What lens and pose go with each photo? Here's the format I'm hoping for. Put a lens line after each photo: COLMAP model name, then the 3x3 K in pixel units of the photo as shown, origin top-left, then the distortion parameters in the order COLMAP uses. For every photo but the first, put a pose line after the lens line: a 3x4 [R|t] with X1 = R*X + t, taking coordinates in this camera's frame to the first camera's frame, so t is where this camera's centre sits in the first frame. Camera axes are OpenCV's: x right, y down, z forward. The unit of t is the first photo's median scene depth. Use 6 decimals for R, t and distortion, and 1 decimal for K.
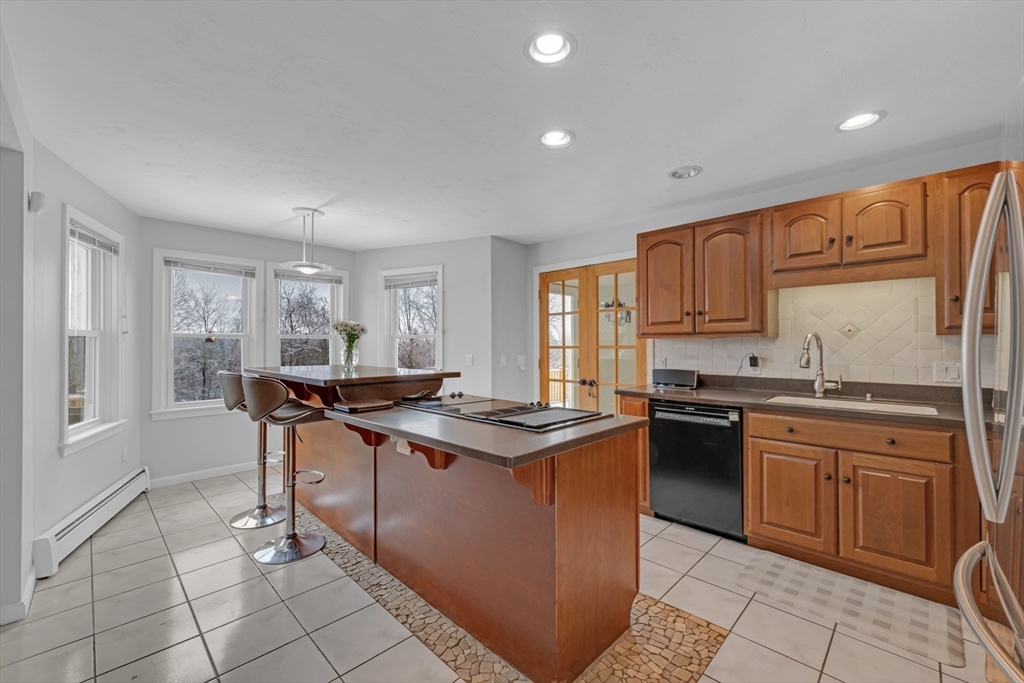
lens RADIAL K [[419.4, 0, 516.5], [0, 419.4, 341.6], [0, 0, 1]] dist [0.001287, 0.000180]
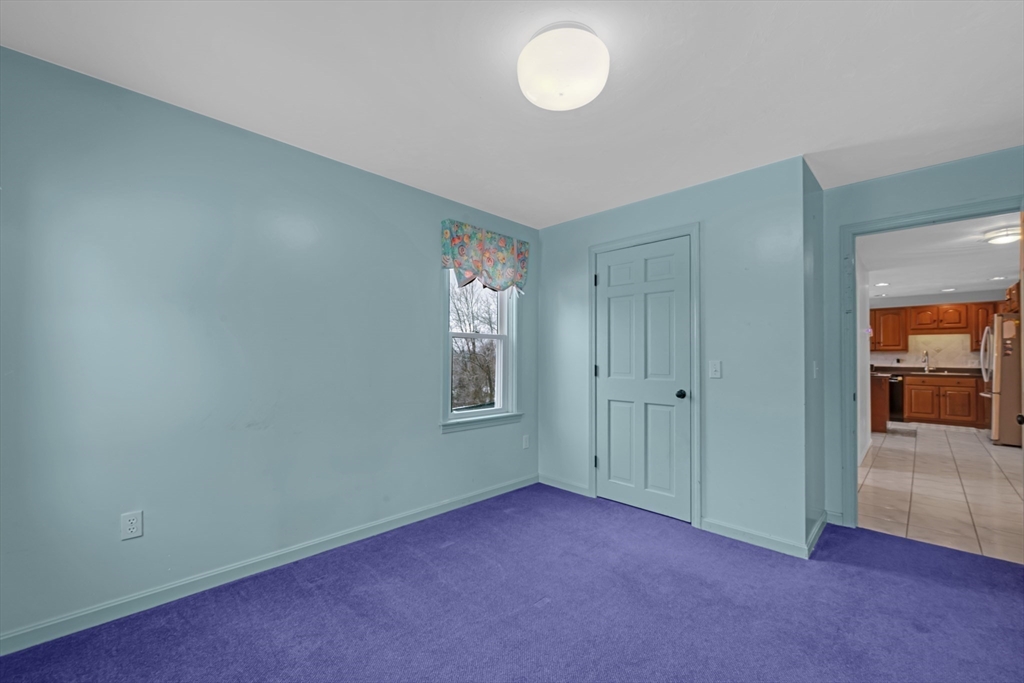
lens RADIAL K [[415.4, 0, 512.0], [0, 415.4, 341.5], [0, 0, 1]] dist [0.001677, 0.000378]
pose [[0.998996, 0.014221, -0.042490, -2.146631], [-0.015155, 0.999649, -0.021740, 0.023125], [0.042166, 0.022362, 0.998860, -2.109633]]
